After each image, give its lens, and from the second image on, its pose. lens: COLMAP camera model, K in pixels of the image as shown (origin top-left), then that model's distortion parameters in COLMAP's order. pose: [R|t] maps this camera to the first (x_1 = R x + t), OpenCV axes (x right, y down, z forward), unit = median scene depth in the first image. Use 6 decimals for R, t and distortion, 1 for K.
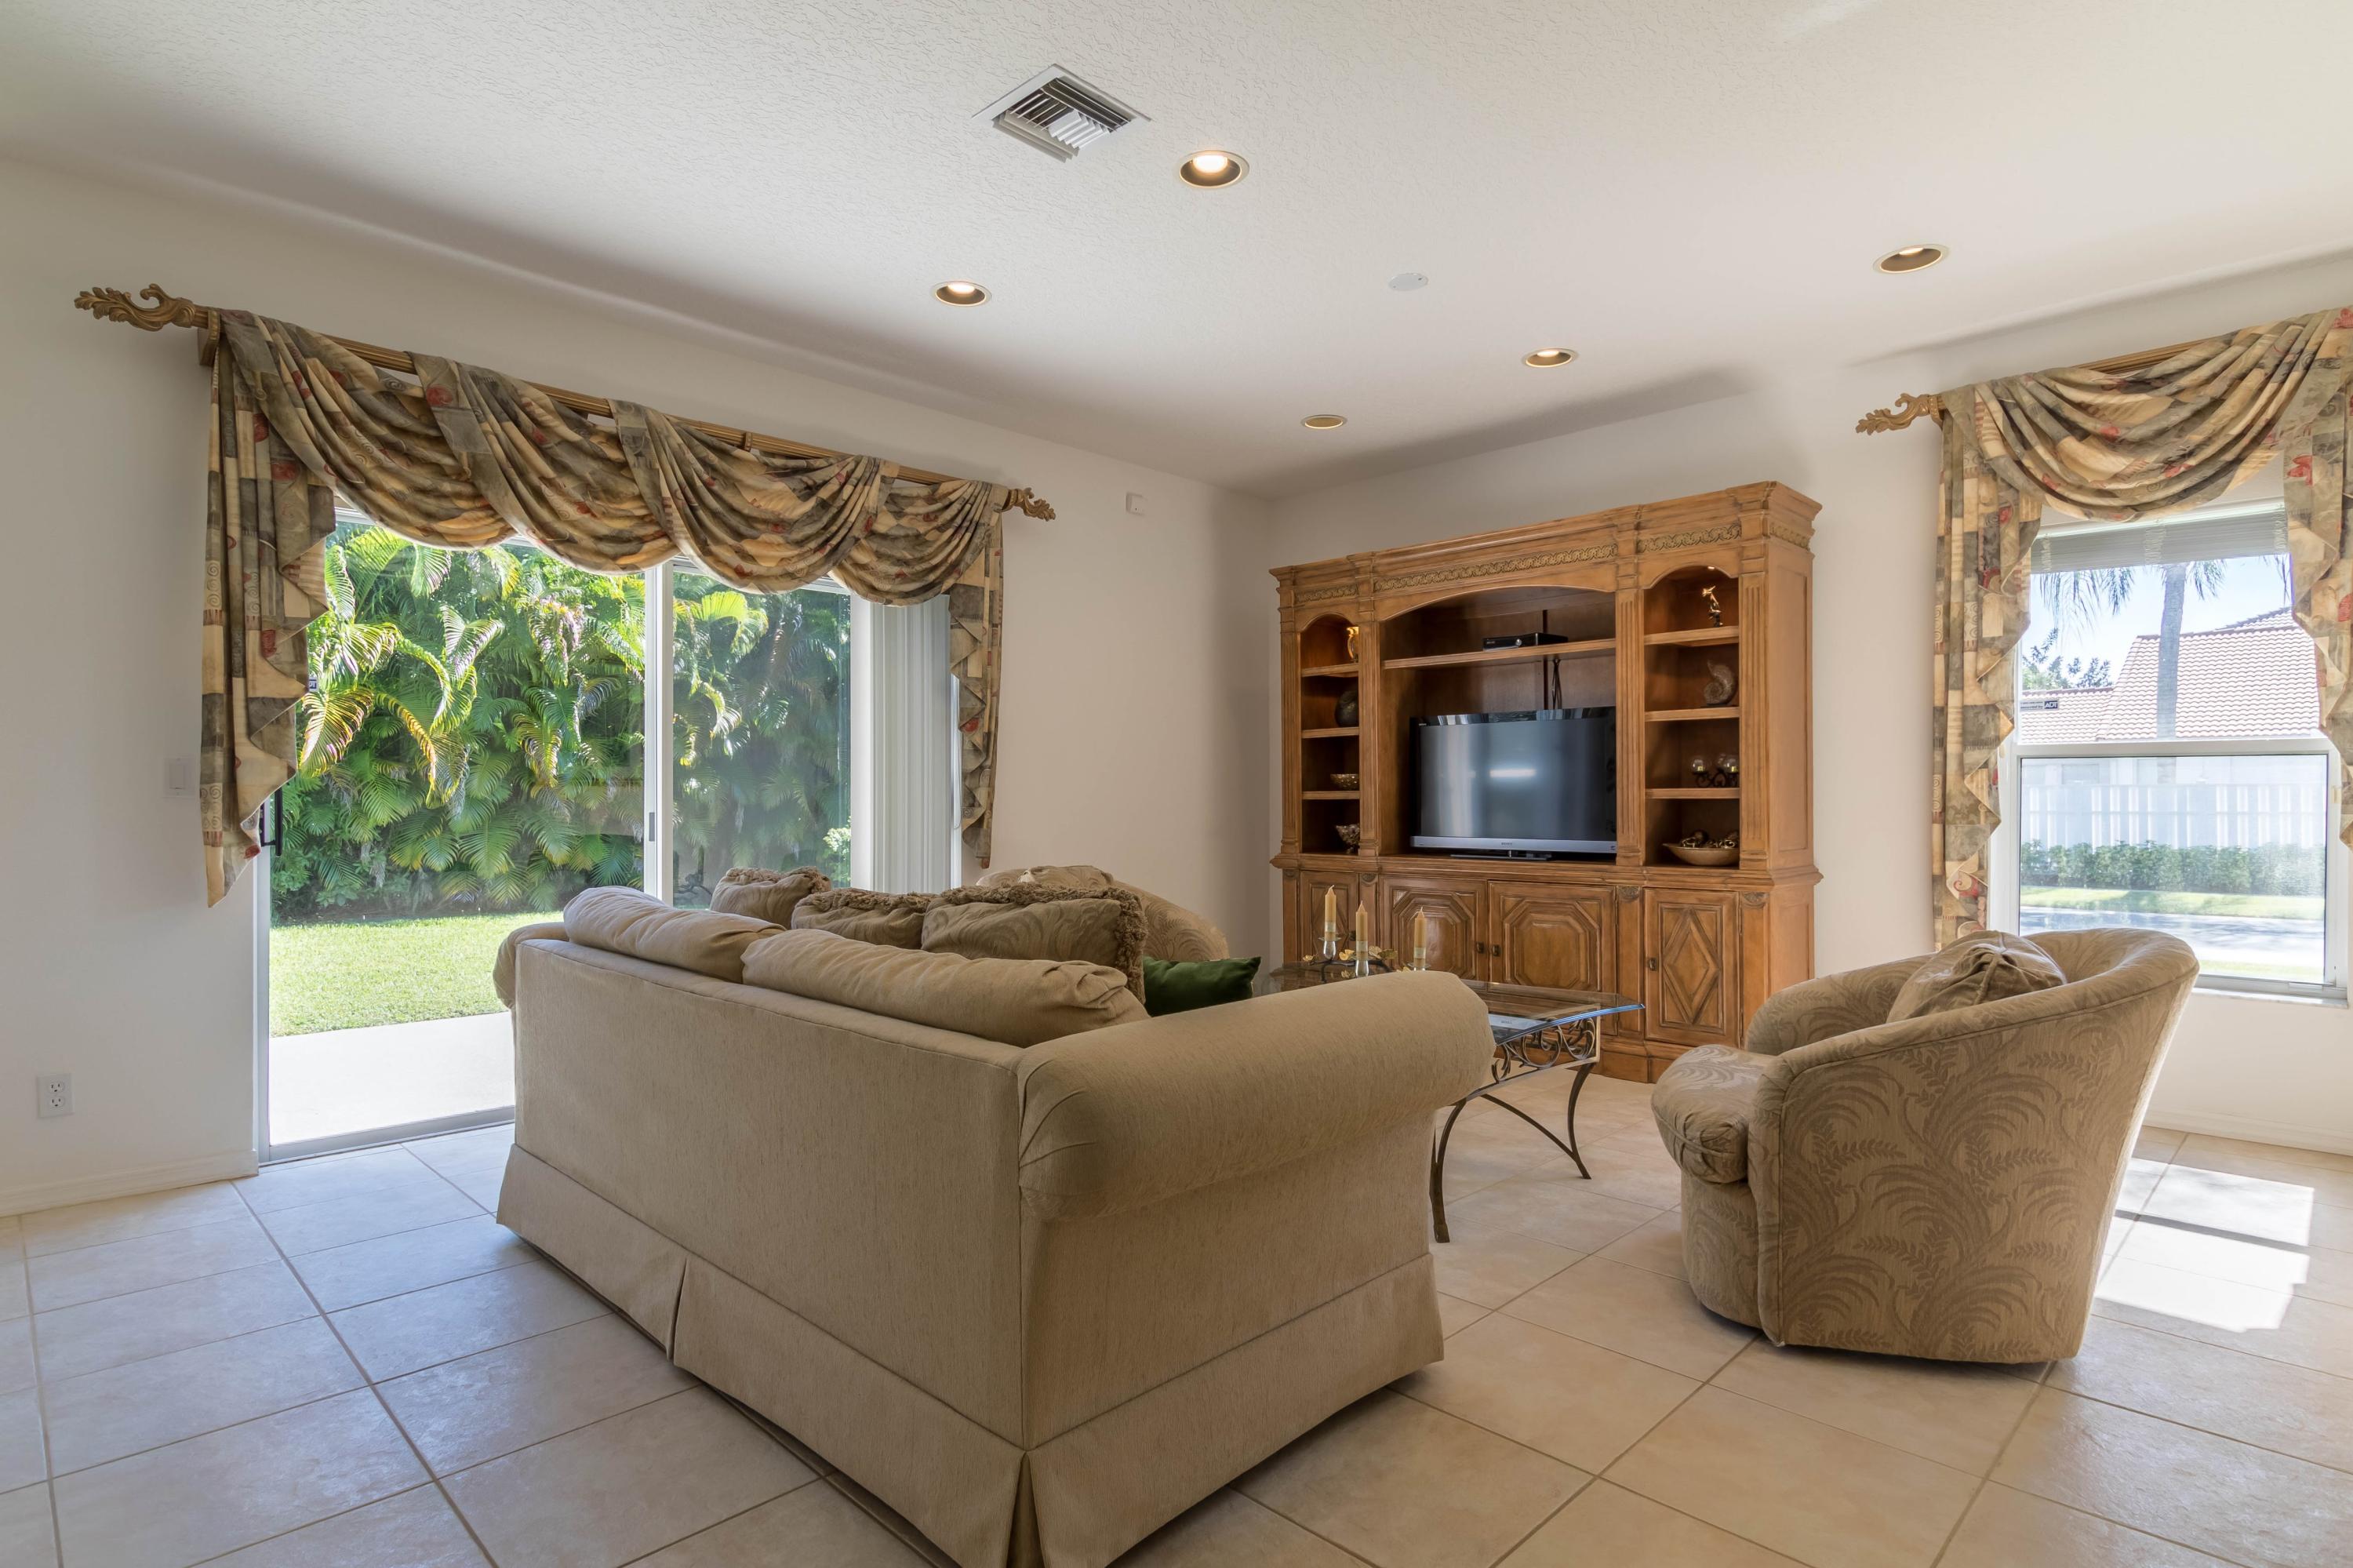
lens RADIAL K [[1210.6, 0, 1176.5], [0, 1210.6, 784.0], [0, 0, 1]] dist [0.014596, -0.000332]
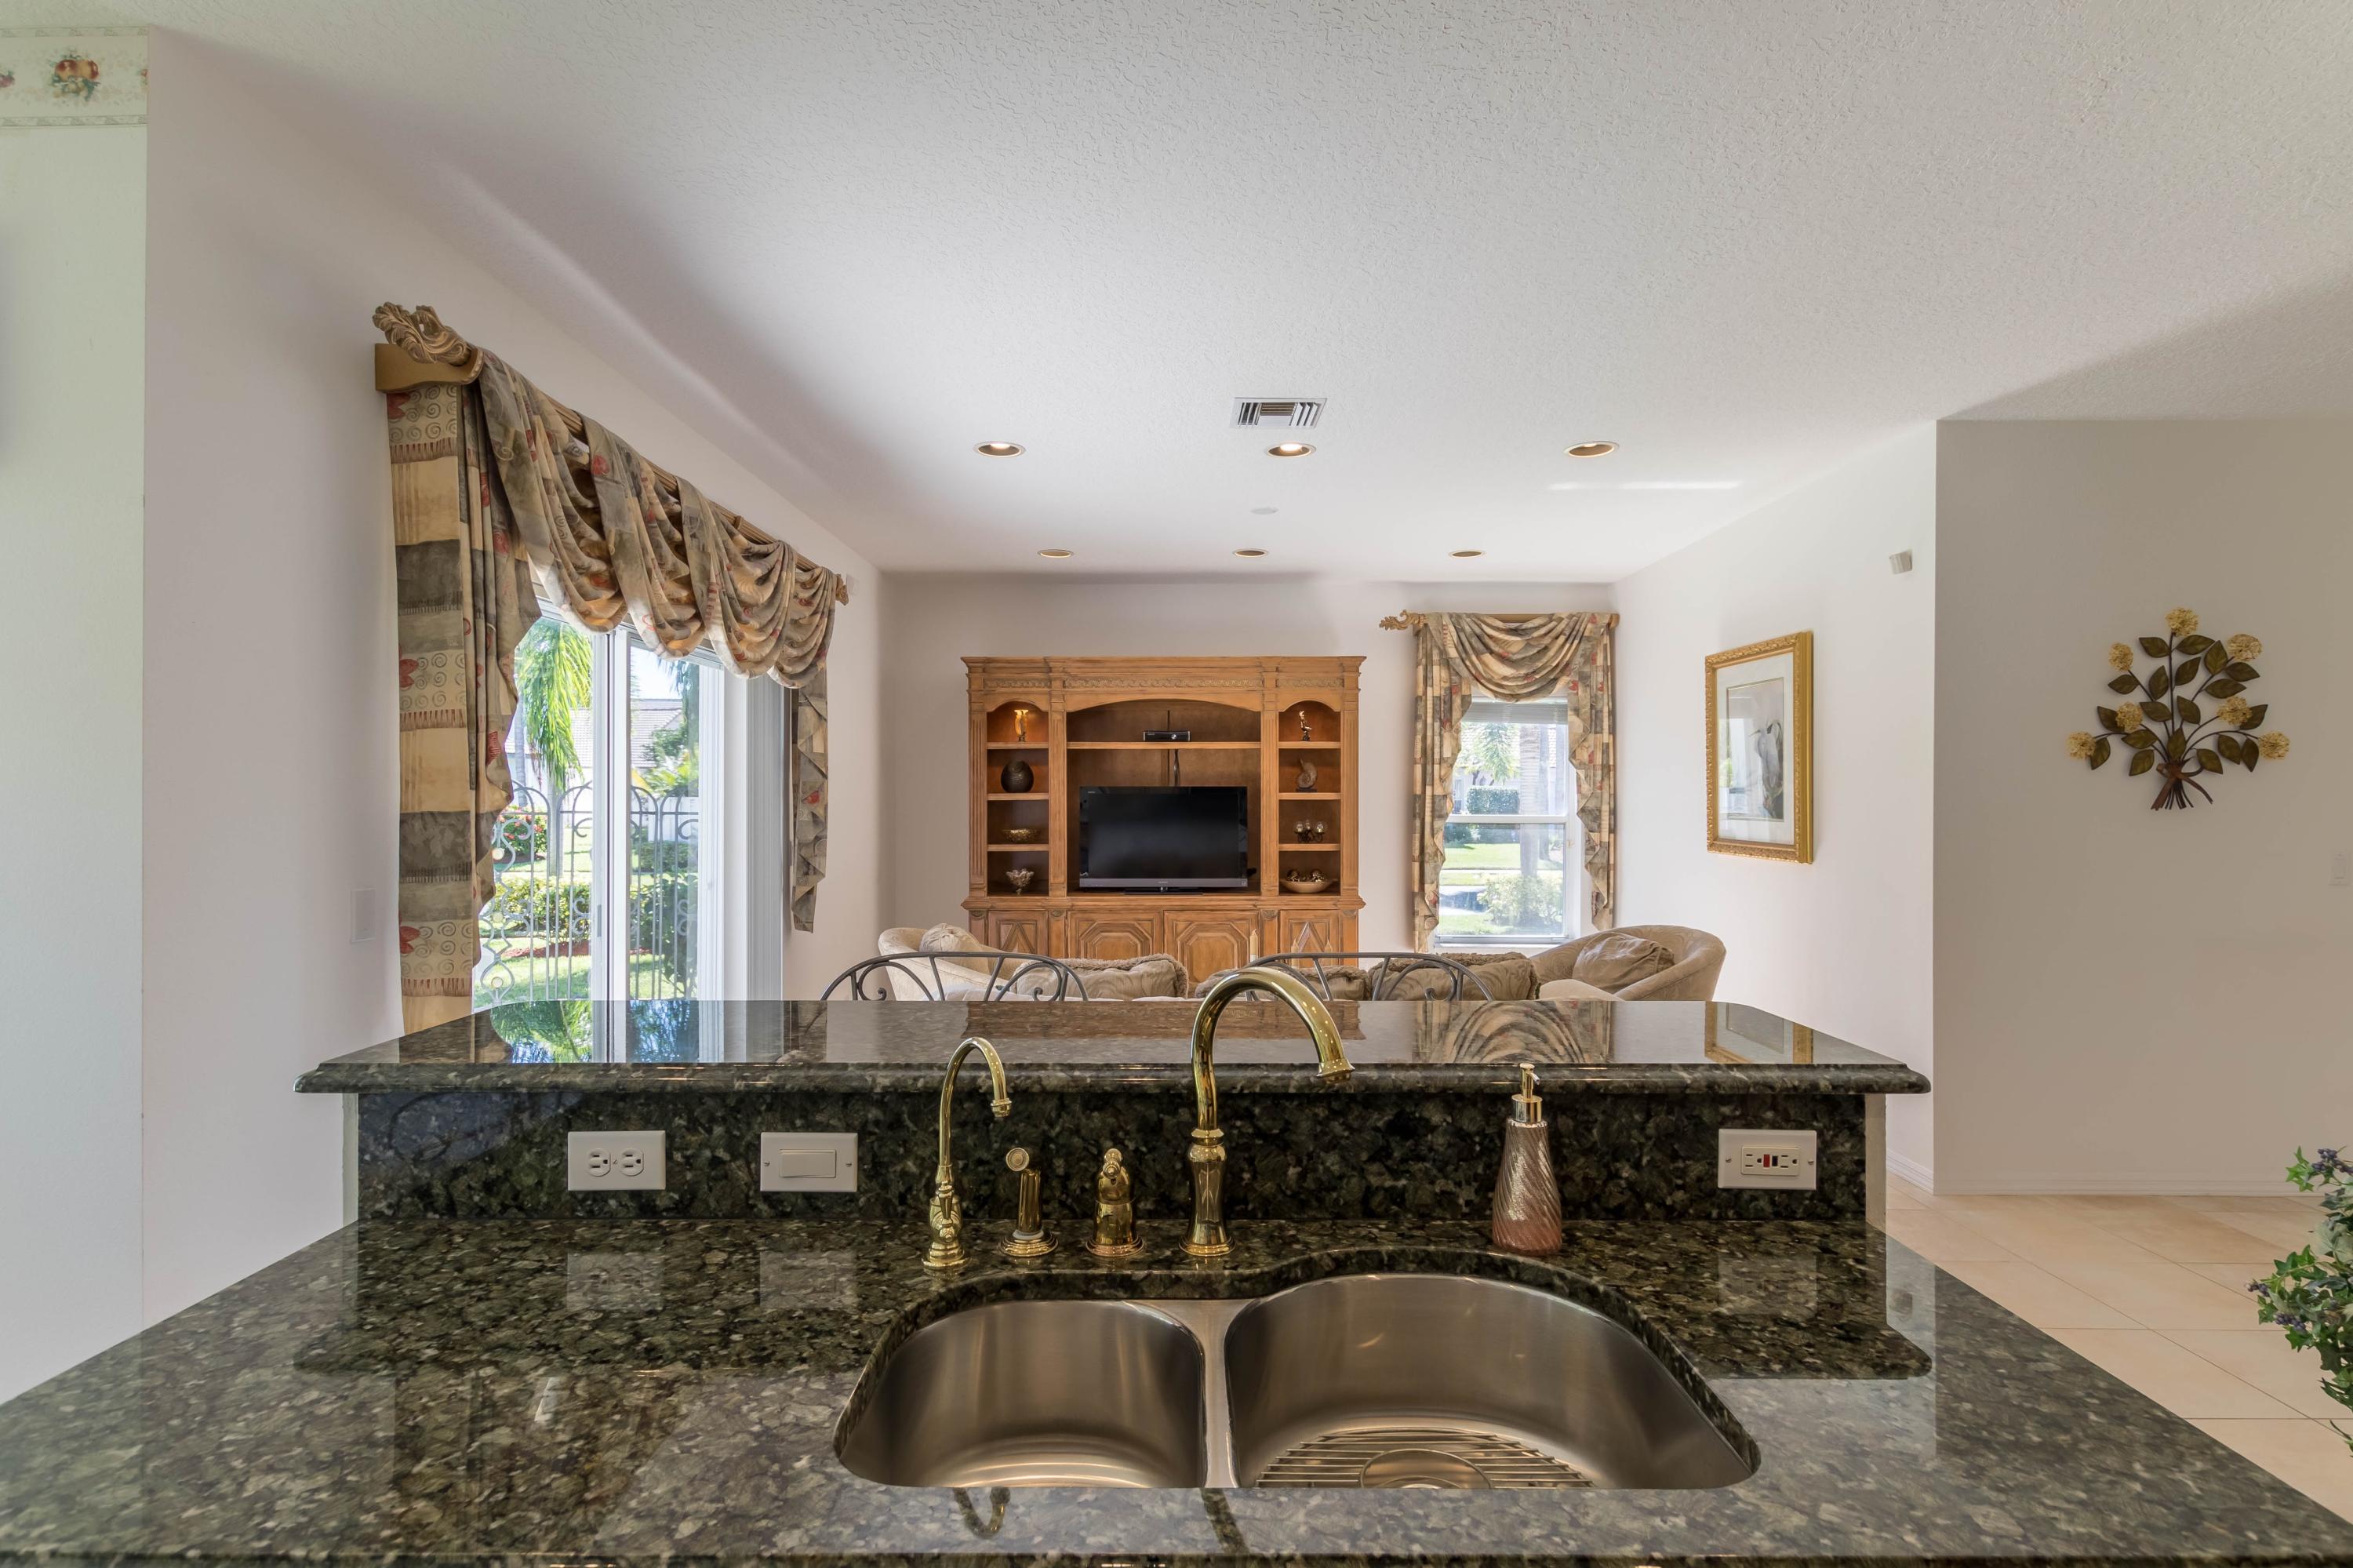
lens RADIAL K [[1139.3, 0, 1176.5], [0, 1139.3, 784.0], [0, 0, 1]] dist [0.025371, 0.000178]
pose [[0.717022, 0.007830, 0.697007, -0.768962], [-0.008372, 0.999962, -0.002621, -0.073433], [-0.697000, -0.003956, 0.717060, 0.083044]]
